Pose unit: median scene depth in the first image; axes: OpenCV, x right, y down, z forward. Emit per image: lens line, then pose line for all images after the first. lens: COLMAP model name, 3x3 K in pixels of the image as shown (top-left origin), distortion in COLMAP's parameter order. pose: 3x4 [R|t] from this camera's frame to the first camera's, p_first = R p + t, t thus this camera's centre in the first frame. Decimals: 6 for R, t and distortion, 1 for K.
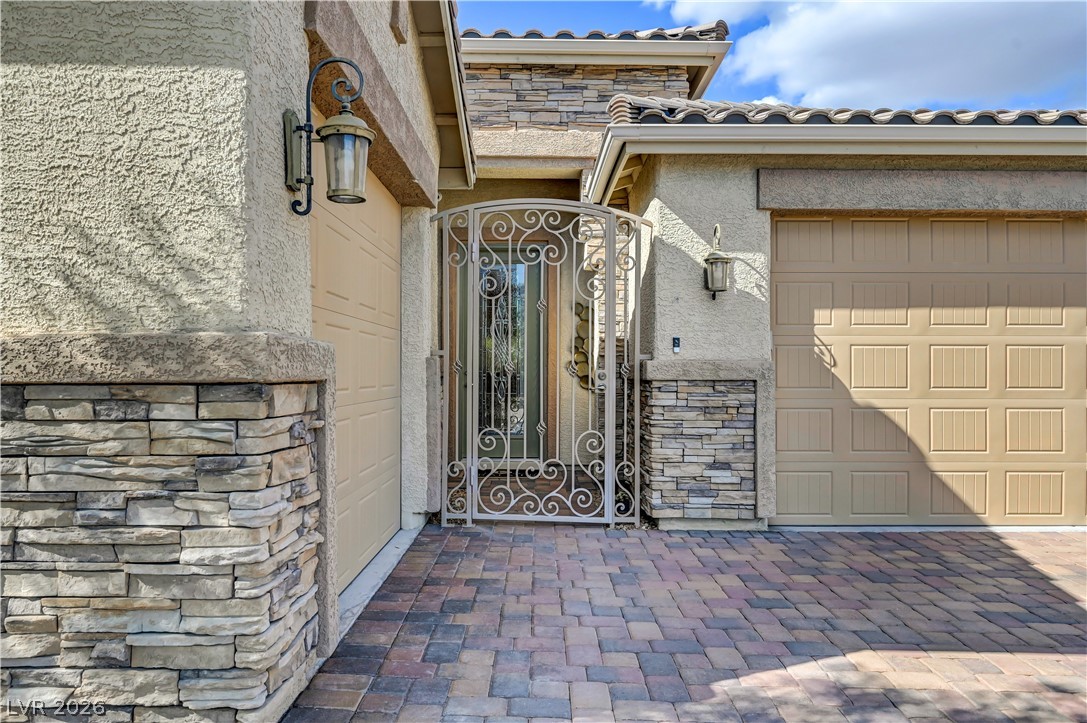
lens RADIAL K [[735.0, 0, 538.8], [0, 735.0, 363.4], [0, 0, 1]] dist [0.006863, 0.000481]
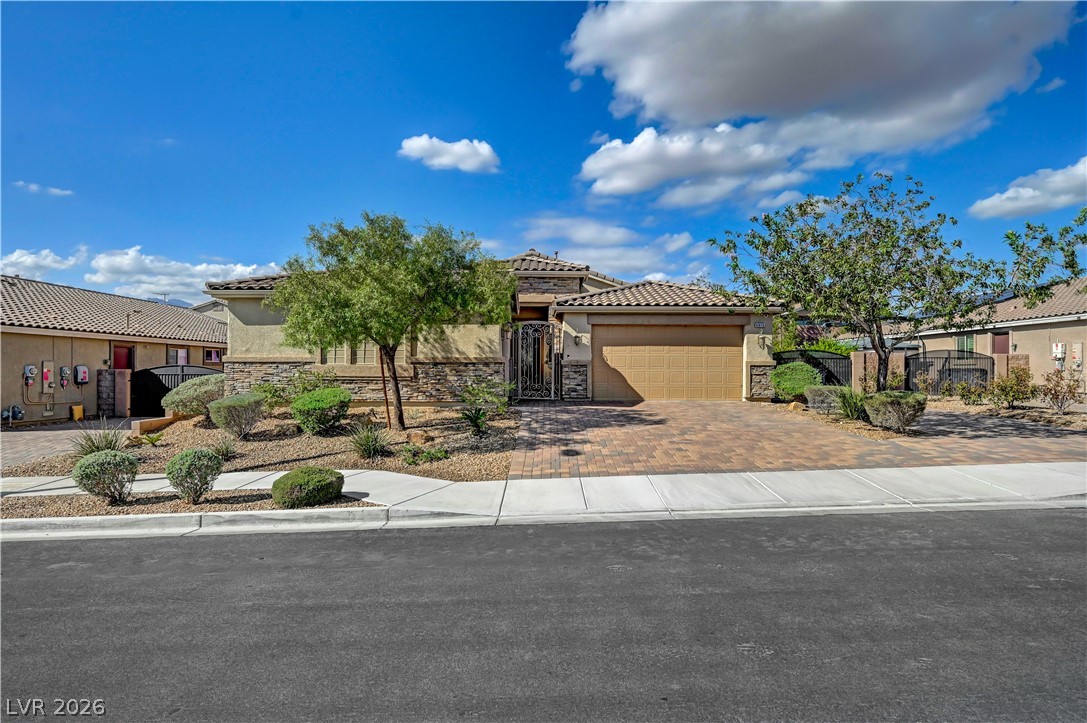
lens RADIAL K [[599.8, 0, 543.7], [0, 599.8, 361.1], [0, 0, 1]] dist [-0.004498, 0.001043]
pose [[0.999932, -0.003860, -0.010960, 0.081961], [0.003784, 0.999968, -0.007004, 0.024738], [0.010987, 0.006962, 0.999915, -2.458537]]
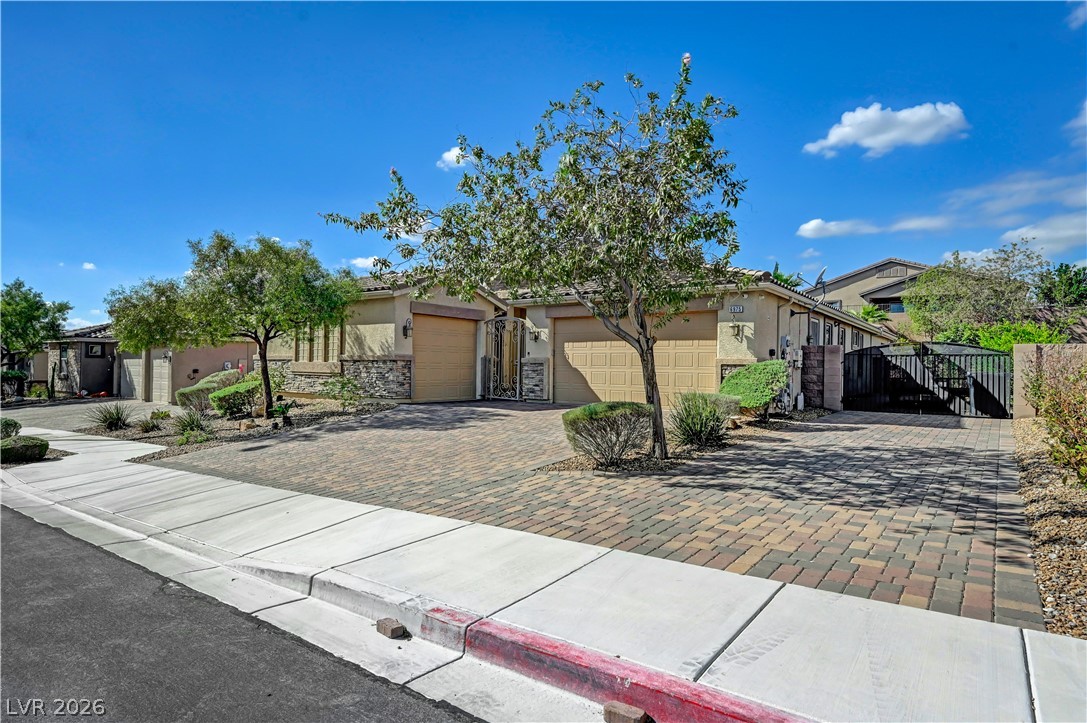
lens RADIAL K [[599.8, 0, 544.1], [0, 599.8, 362.6], [0, 0, 1]] dist [-0.004498, 0.001043]
pose [[0.784290, -0.001766, -0.620392, 2.218809], [-0.002198, 0.999982, -0.005625, 0.037705], [0.620390, 0.005775, 0.784272, -1.429212]]
